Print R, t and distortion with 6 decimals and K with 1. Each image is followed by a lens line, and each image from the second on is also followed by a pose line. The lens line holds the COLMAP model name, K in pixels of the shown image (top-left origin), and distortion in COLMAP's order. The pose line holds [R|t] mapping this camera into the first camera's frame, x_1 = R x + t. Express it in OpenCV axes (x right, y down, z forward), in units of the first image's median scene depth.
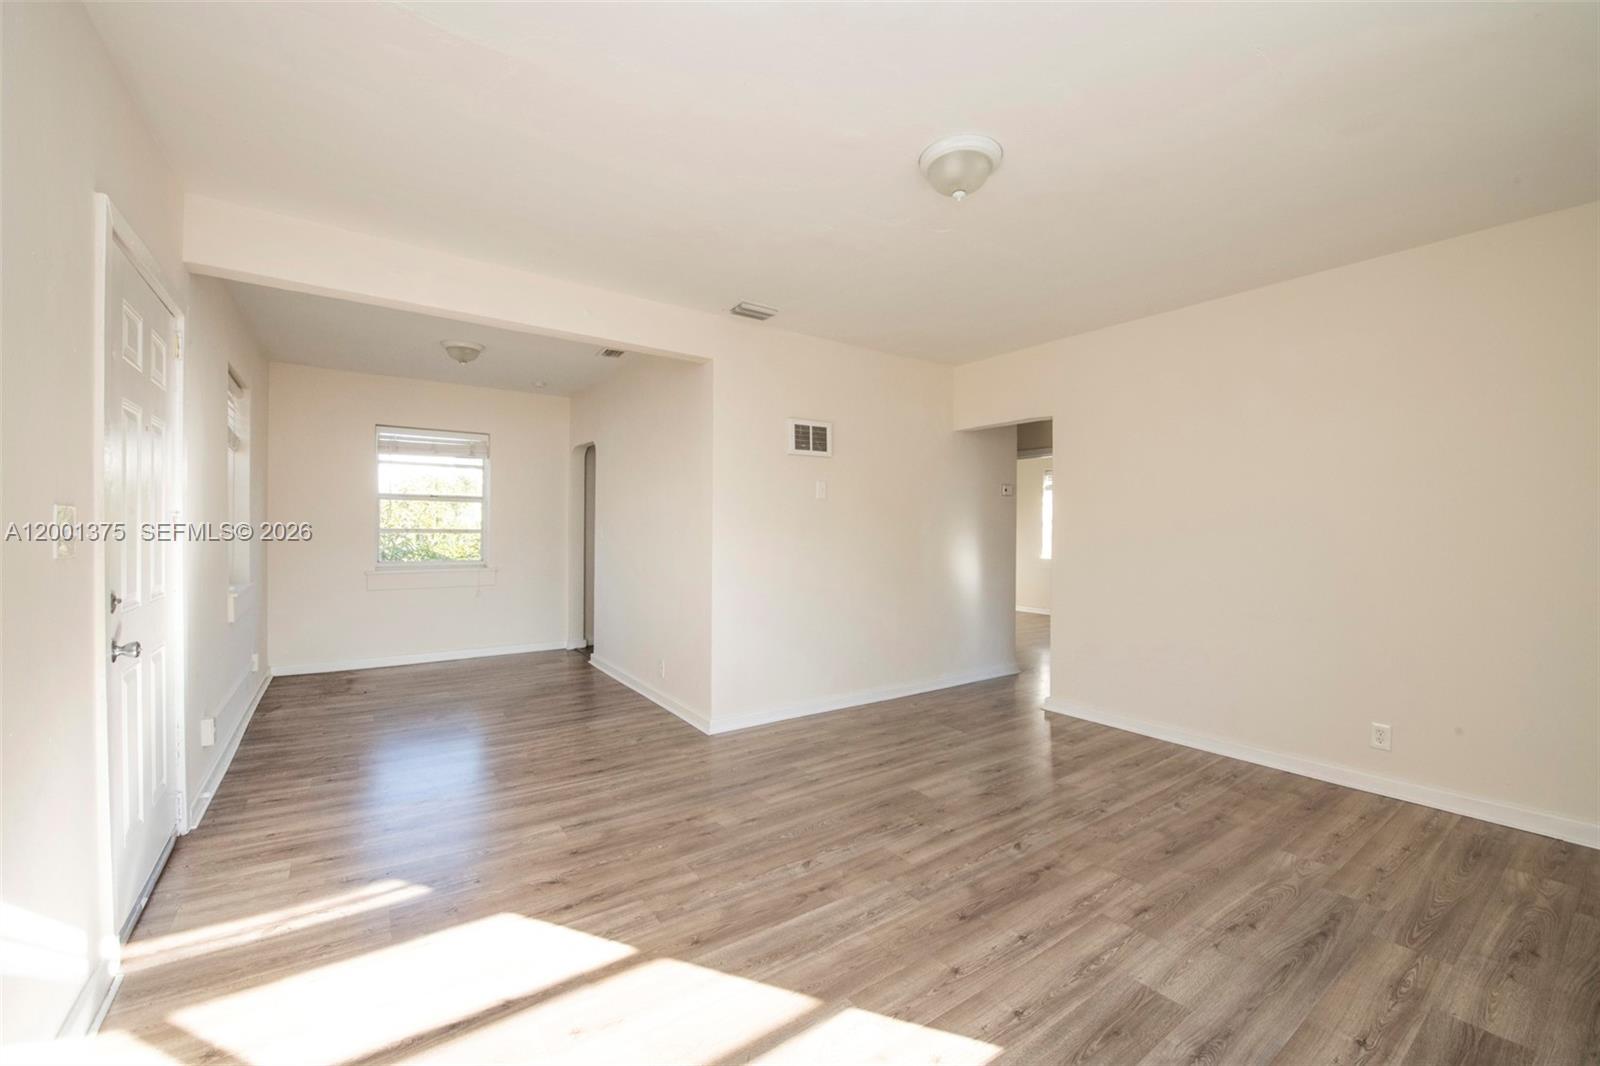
lens RADIAL K [[638.5, 0, 803.4], [0, 638.5, 538.4], [0, 0, 1]] dist [-0.014189, -0.000792]
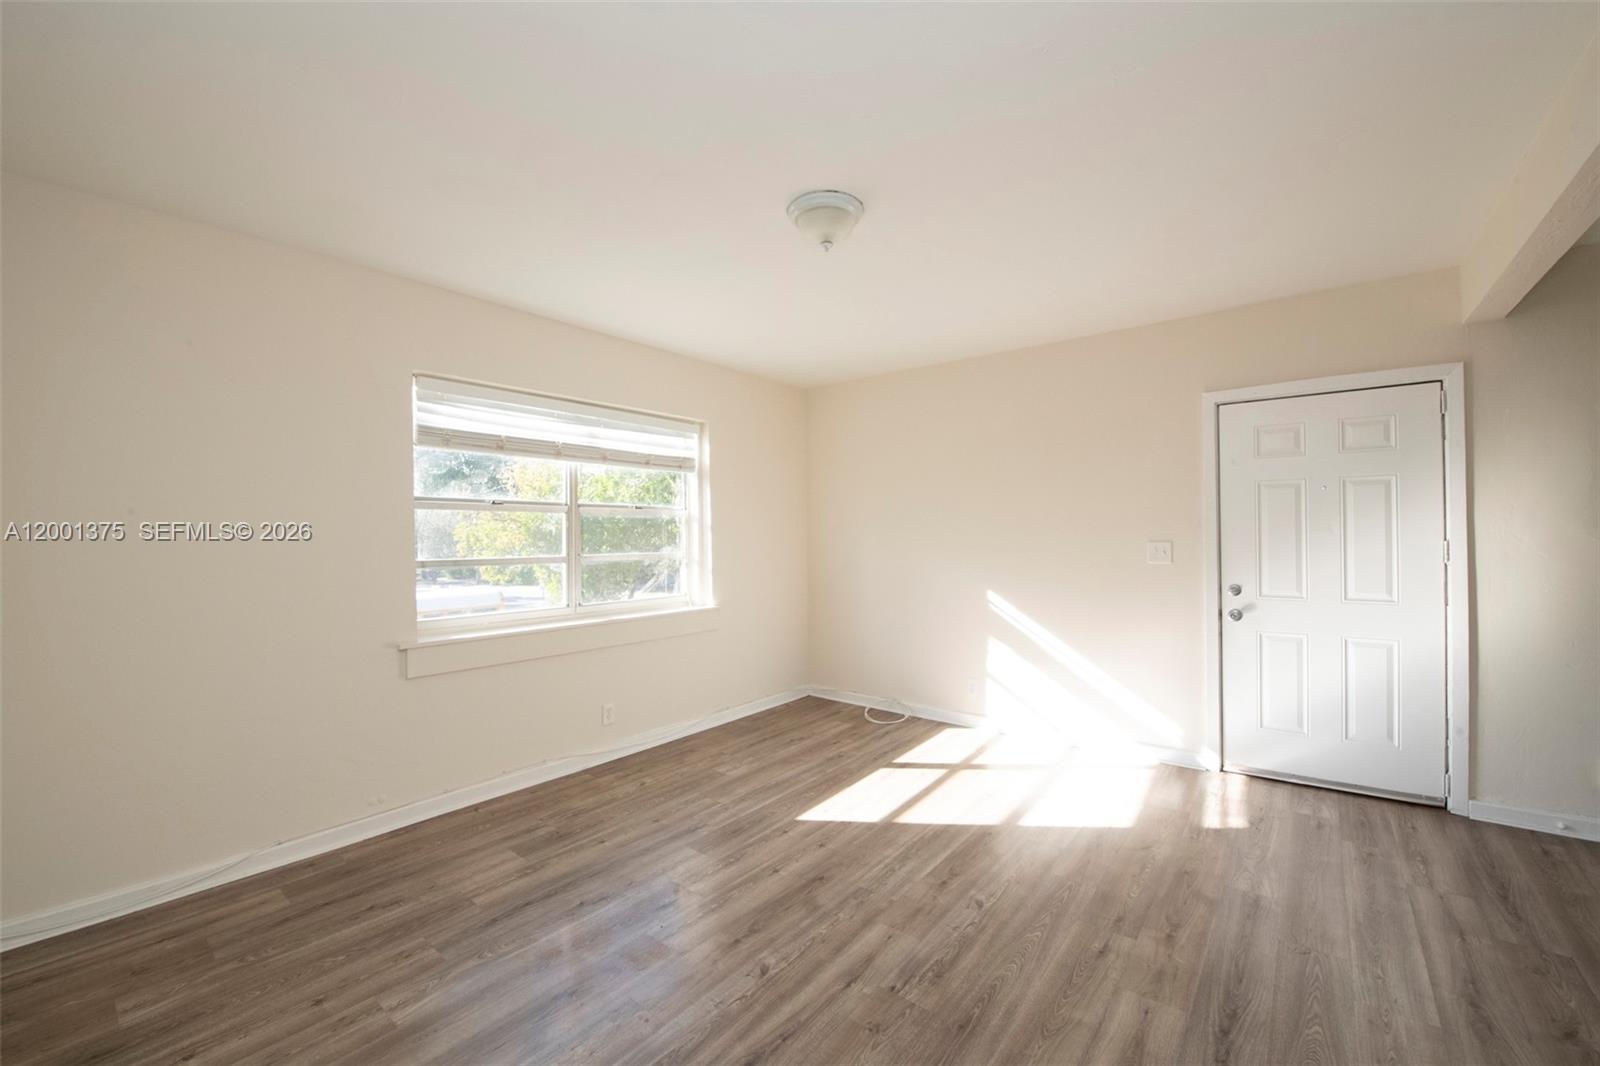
lens RADIAL K [[638.5, 0, 802.0], [0, 638.5, 530.9], [0, 0, 1]] dist [-0.014189, -0.000792]
pose [[-0.961684, -0.000751, -0.274159, 0.570205], [-0.002119, 0.999987, 0.004692, -0.069646], [0.274152, 0.005093, -0.961673, 1.980731]]
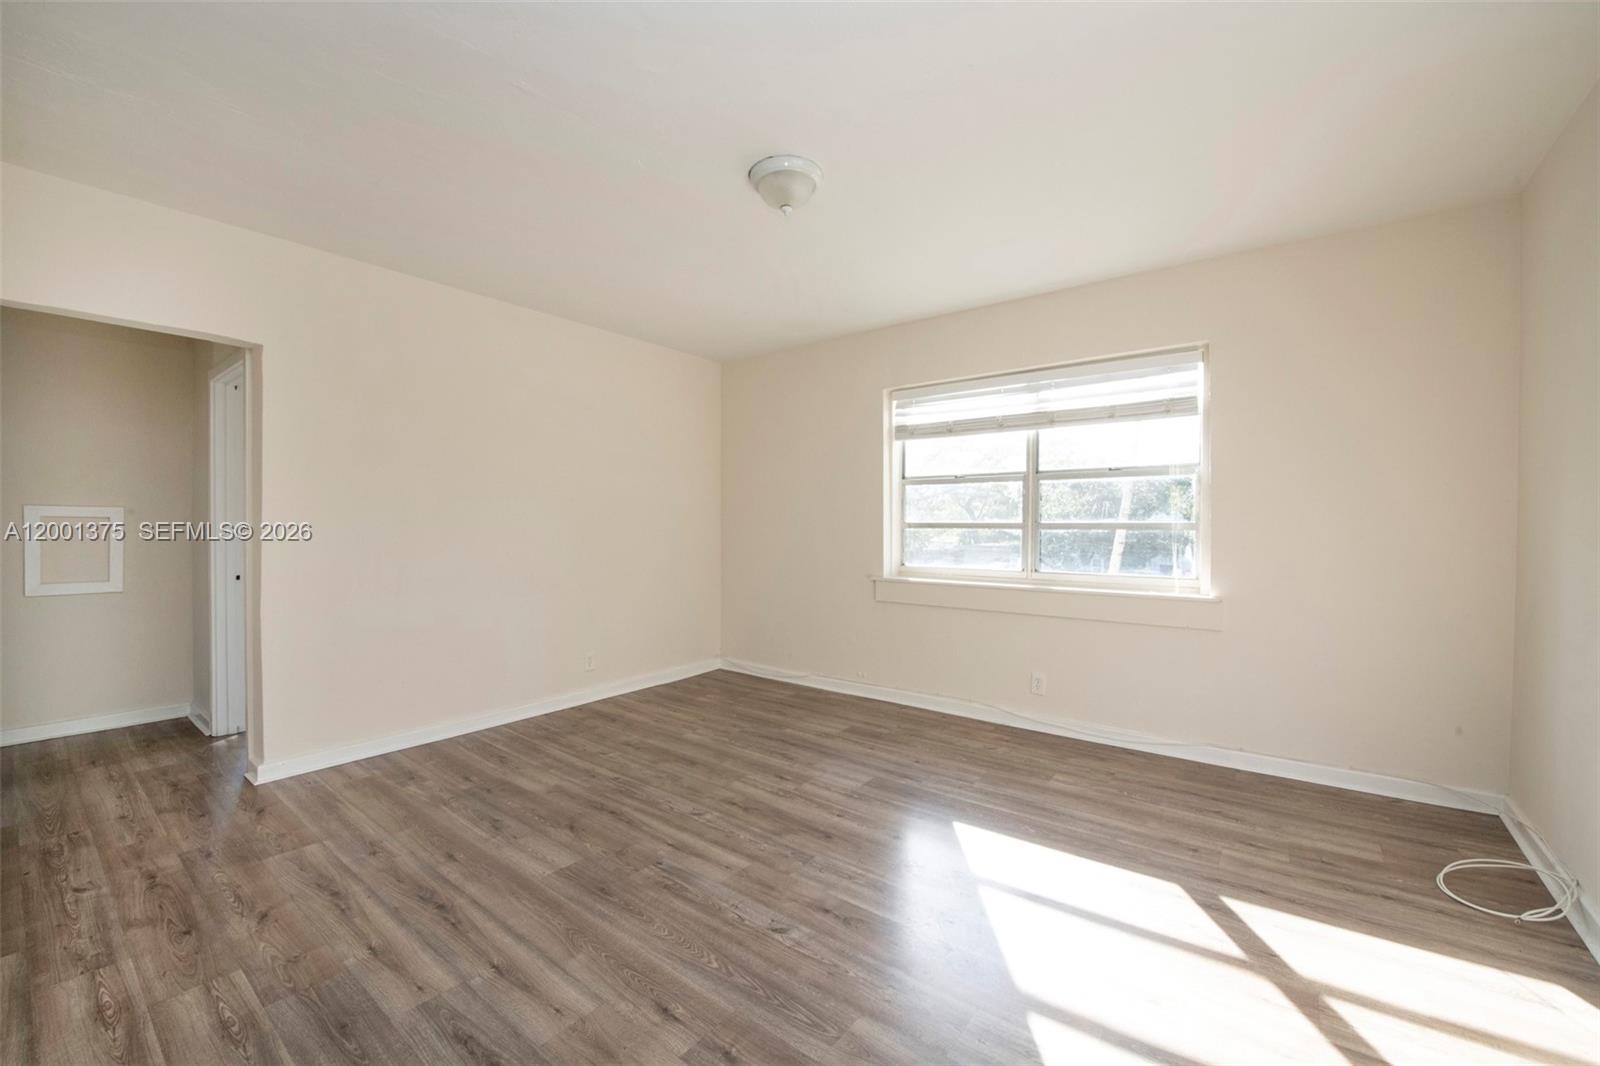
lens RADIAL K [[638.5, 0, 799.3], [0, 638.5, 530.8], [0, 0, 1]] dist [-0.014189, -0.000792]
pose [[-0.288344, -0.013775, 0.957428, -0.808163], [0.008253, 0.999824, 0.016871, -0.004265], [-0.957491, 0.012766, -0.288179, 1.278273]]
